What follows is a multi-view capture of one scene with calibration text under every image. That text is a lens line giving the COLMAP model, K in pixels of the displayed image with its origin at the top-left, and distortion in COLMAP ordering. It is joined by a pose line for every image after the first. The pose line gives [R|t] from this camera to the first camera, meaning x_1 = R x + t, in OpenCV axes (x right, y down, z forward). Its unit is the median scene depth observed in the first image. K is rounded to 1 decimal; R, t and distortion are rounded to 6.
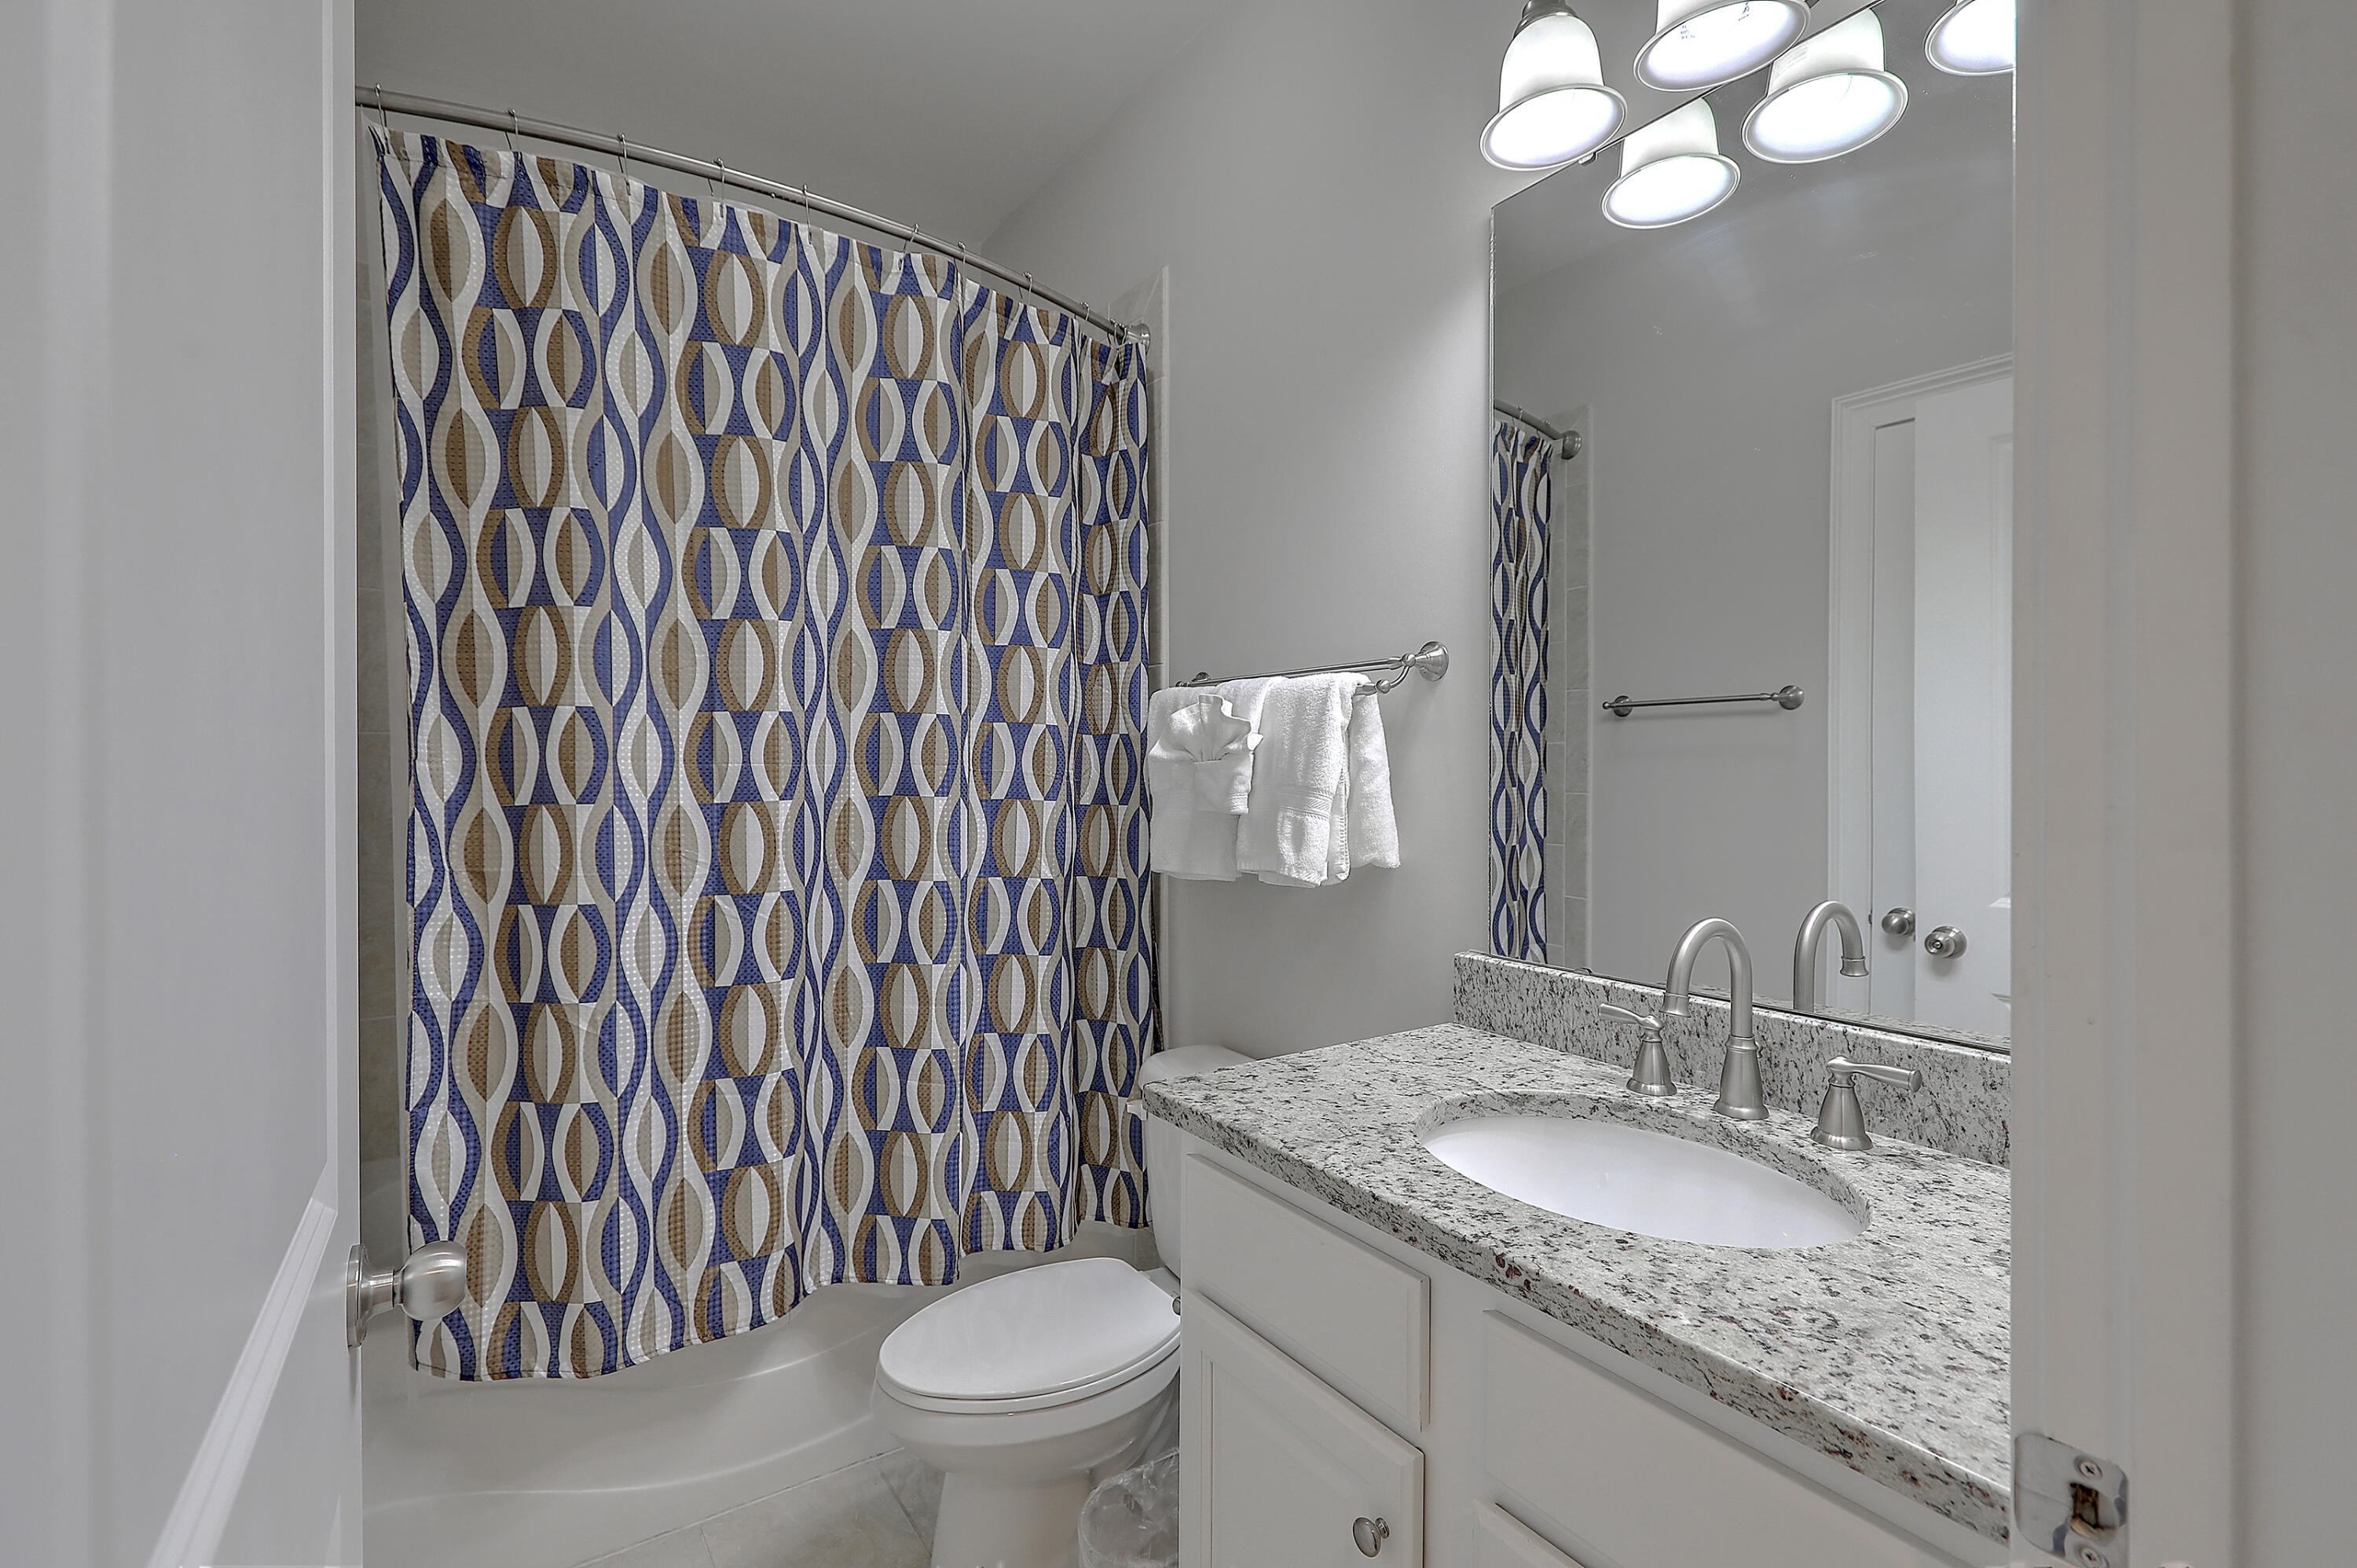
lens RADIAL K [[1079.9, 0, 1188.5], [0, 1079.9, 775.4], [0, 0, 1]] dist [0.001637, -0.000369]
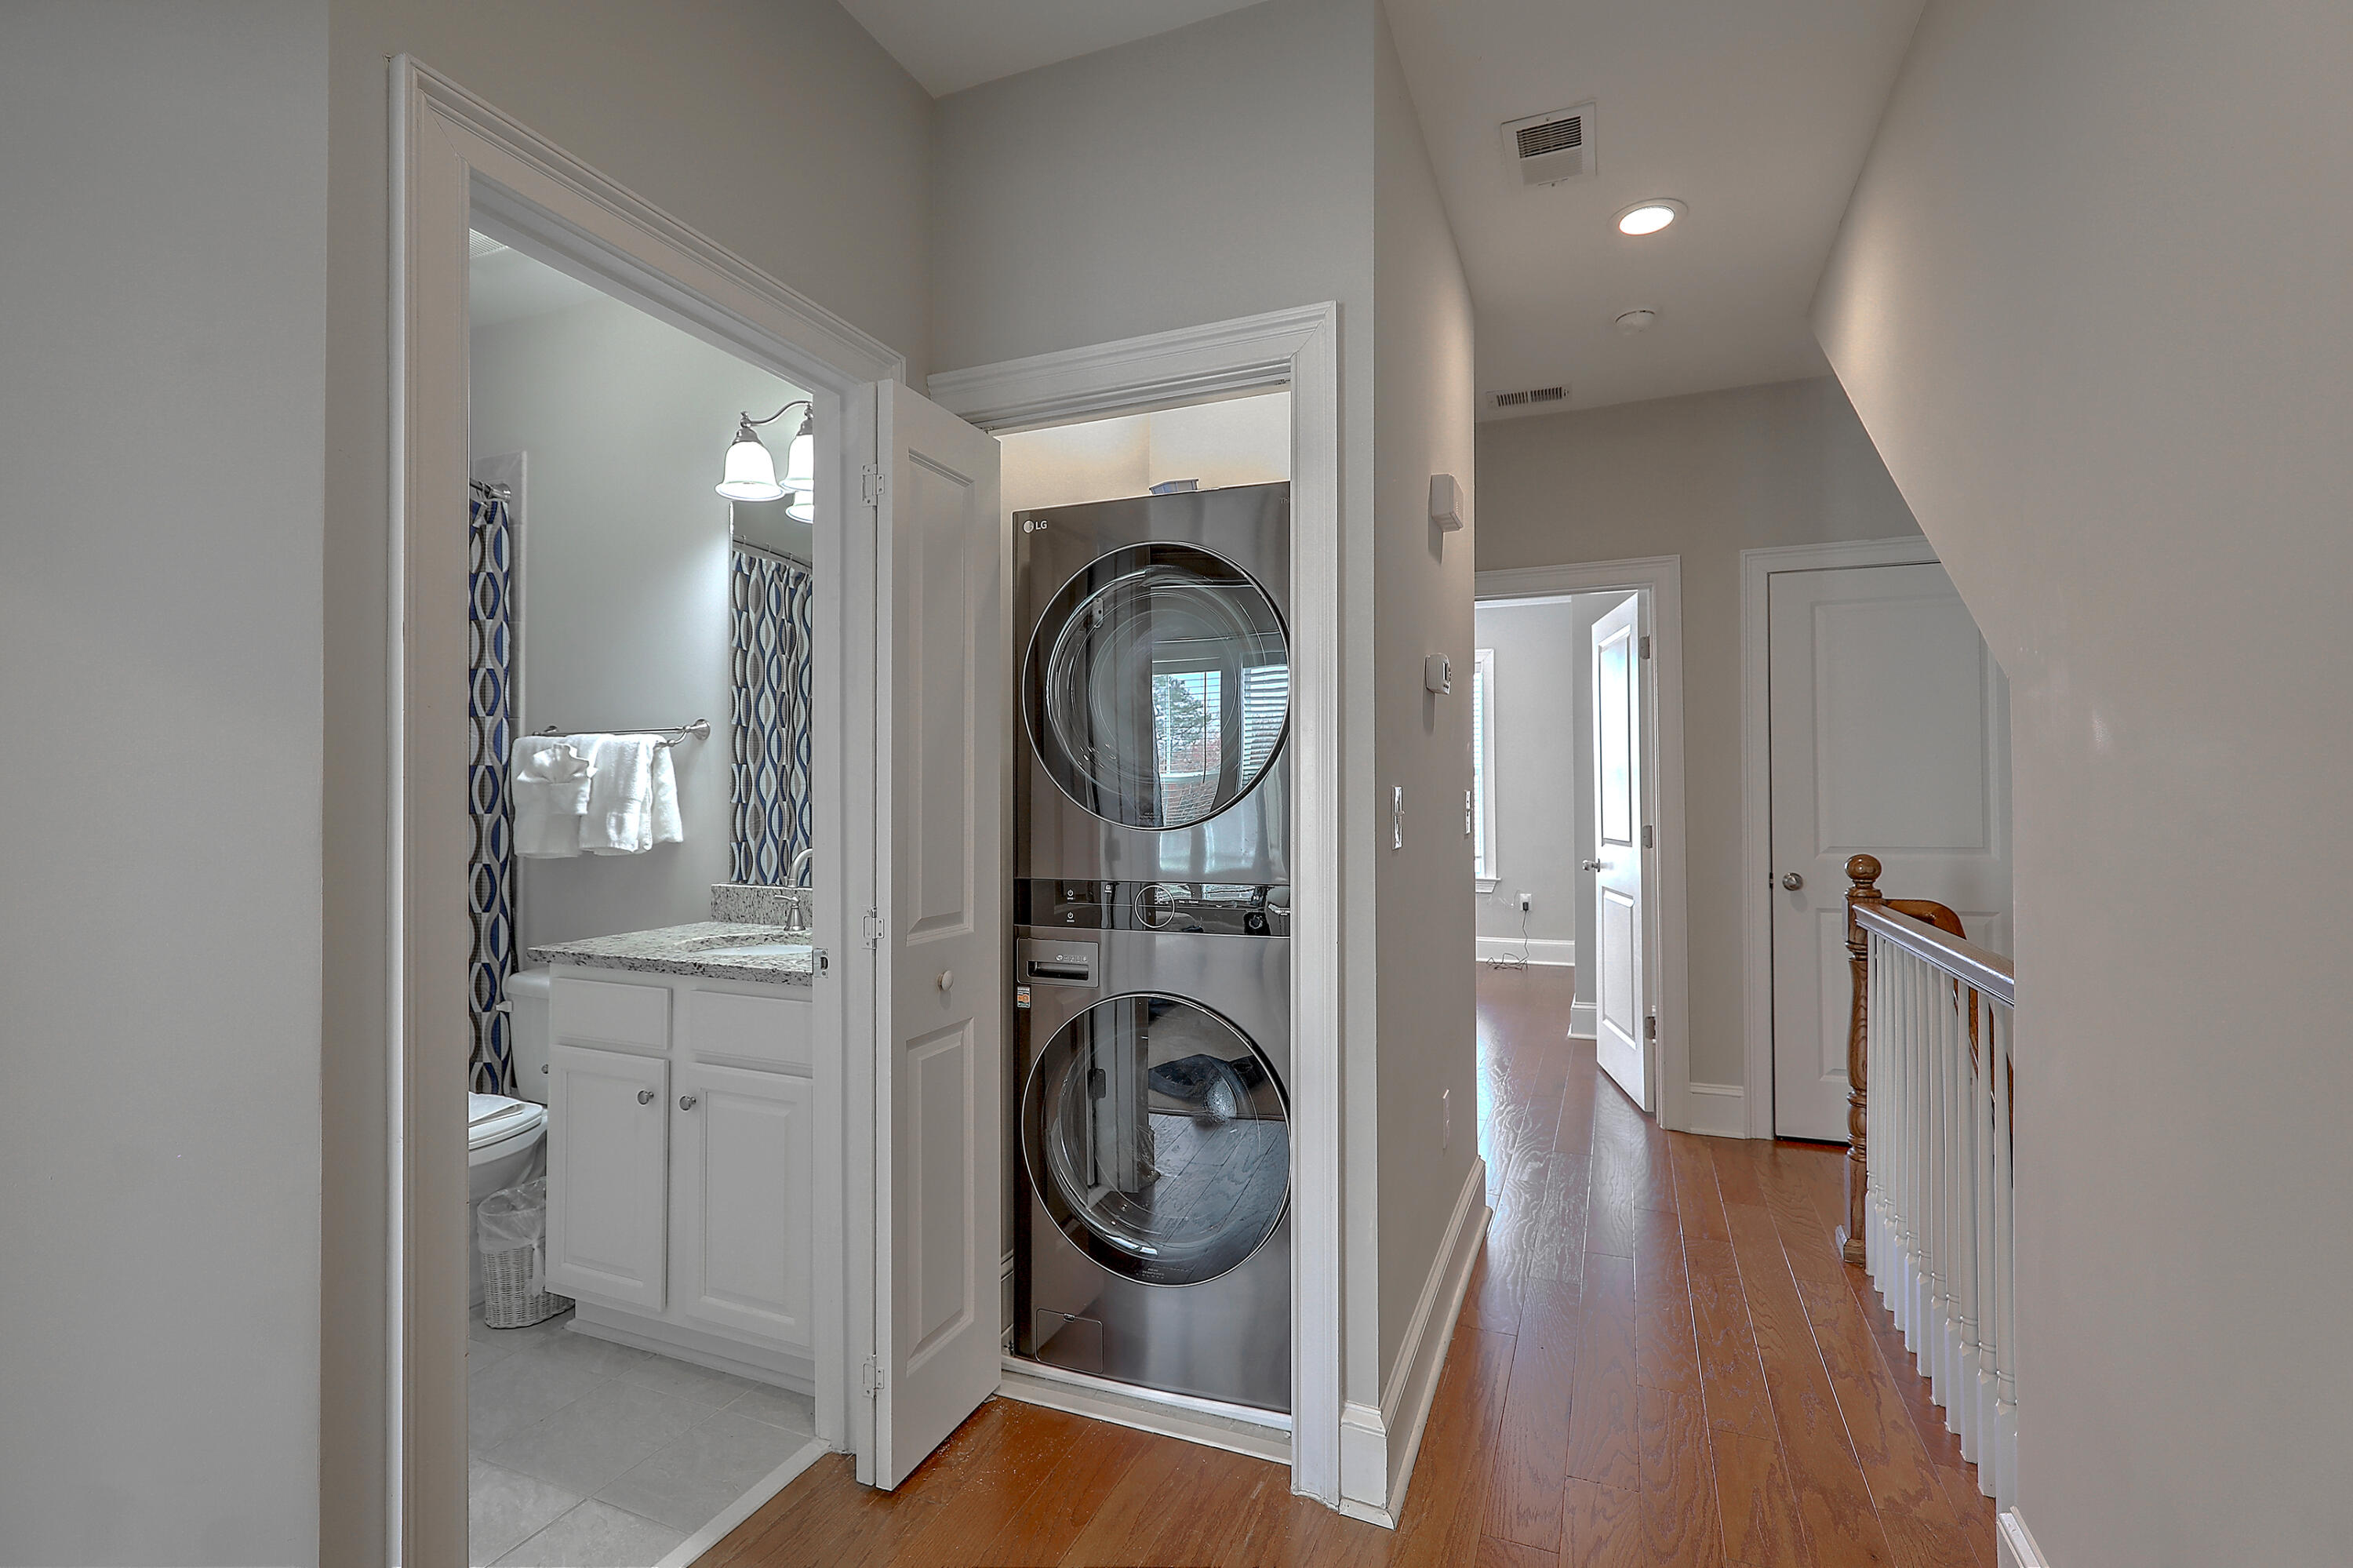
lens RADIAL K [[1078.2, 0, 1200.7], [0, 1078.2, 767.6], [0, 0, 1]] dist [0.001637, -0.000369]
pose [[0.836398, 0.008766, 0.548053, -0.067409], [0.008221, 0.999559, -0.028534, 0.017864], [-0.548061, 0.028371, 0.835957, -0.942009]]
